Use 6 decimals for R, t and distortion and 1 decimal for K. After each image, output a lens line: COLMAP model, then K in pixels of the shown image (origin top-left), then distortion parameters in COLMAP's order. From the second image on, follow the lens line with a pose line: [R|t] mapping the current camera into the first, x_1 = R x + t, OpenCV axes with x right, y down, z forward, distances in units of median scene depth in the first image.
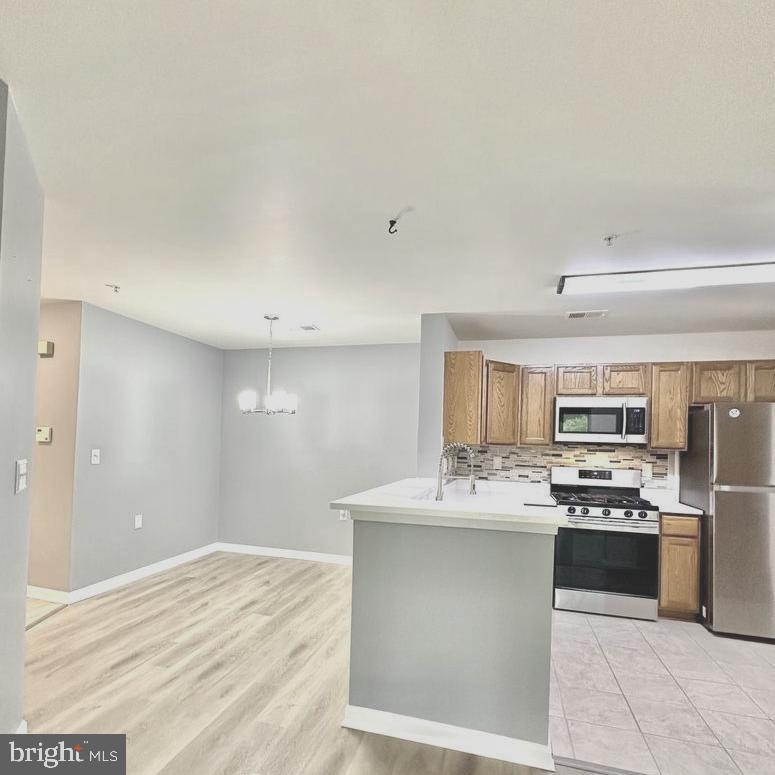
lens RADIAL K [[452.6, 0, 369.9], [0, 452.6, 437.5], [0, 0, 1]] dist [-0.000937, -0.001312]
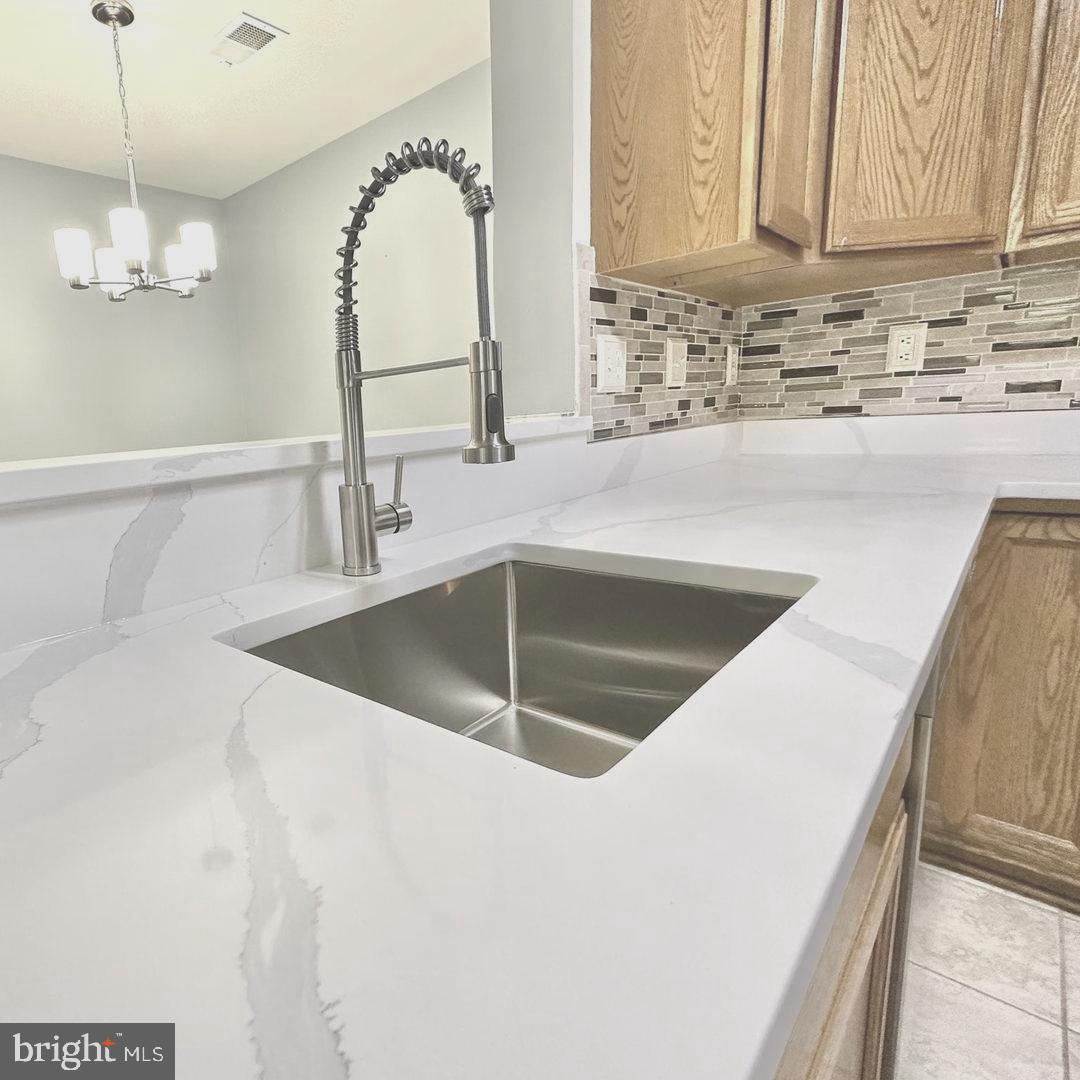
lens RADIAL K [[638.1, 0, 359.8], [0, 638.1, 541.1], [0, 0, 1]] dist [0.001047, -0.000160]
pose [[0.866902, 0.011694, -0.498341, 0.219673], [0.093880, 0.978005, 0.186260, 0.078073], [0.489559, -0.208254, 0.846737, 0.566757]]
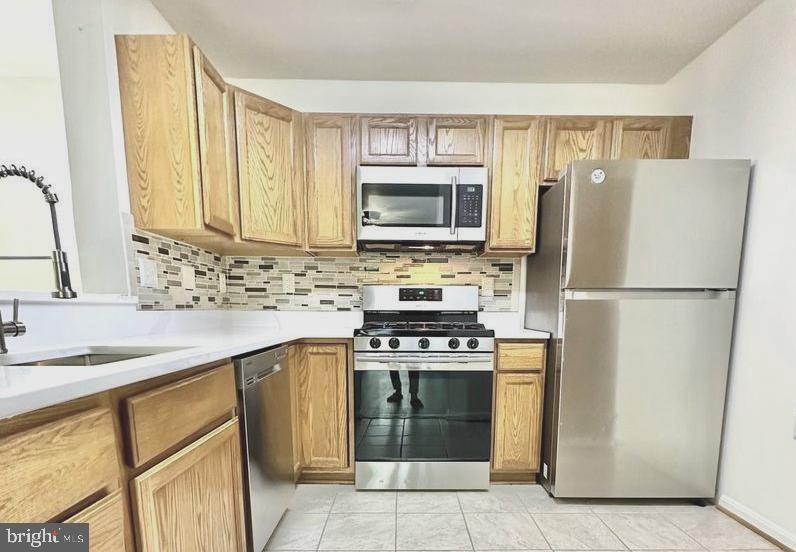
lens RADIAL K [[429.3, 0, 403.9], [0, 429.3, 378.3], [0, 0, 1]] dist [-0.001593, -0.000186]
pose [[0.955655, -0.070052, 0.286035, 0.294311], [0.018501, 0.983658, 0.179092, 0.097074], [-0.293906, -0.165859, 0.941334, 0.388407]]
